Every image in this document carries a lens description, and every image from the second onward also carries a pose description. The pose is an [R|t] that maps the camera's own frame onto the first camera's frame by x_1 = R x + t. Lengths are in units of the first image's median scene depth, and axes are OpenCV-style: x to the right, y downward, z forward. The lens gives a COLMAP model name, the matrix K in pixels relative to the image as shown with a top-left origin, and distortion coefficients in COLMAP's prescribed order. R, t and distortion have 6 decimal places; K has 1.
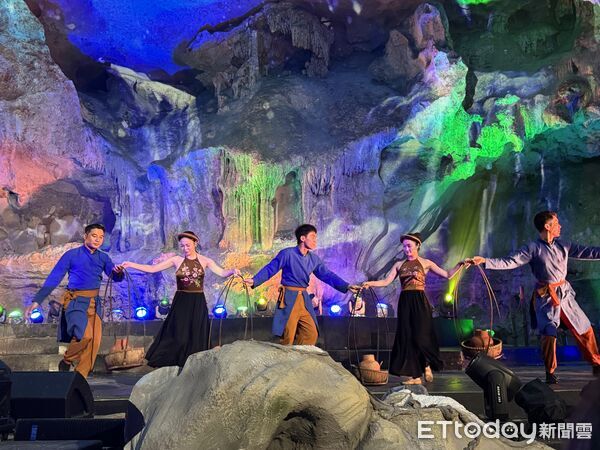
lens RADIAL K [[595.8, 0, 302.4], [0, 595.8, 225.9], [0, 0, 1]] dist [0.046308, 0.000000]
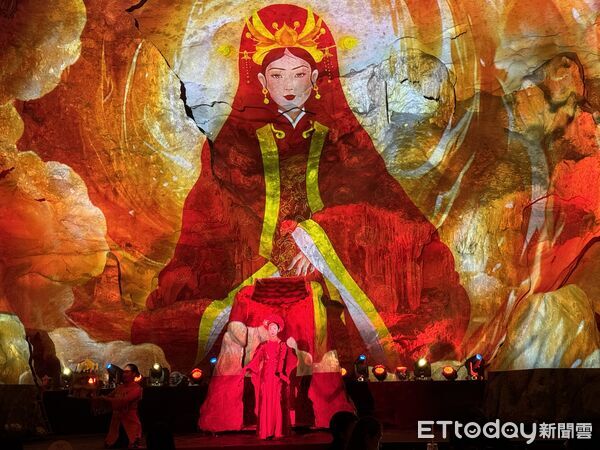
lens RADIAL K [[815.4, 0, 299.1], [0, 815.4, 224.2], [0, 0, 1]] dist [0.033799, 0.000000]
pose [[0.999995, 0.002406, 0.001955, -0.237513], [-0.002344, 0.999518, -0.030968, -0.054686], [-0.002029, 0.030963, 0.999518, -0.346439]]
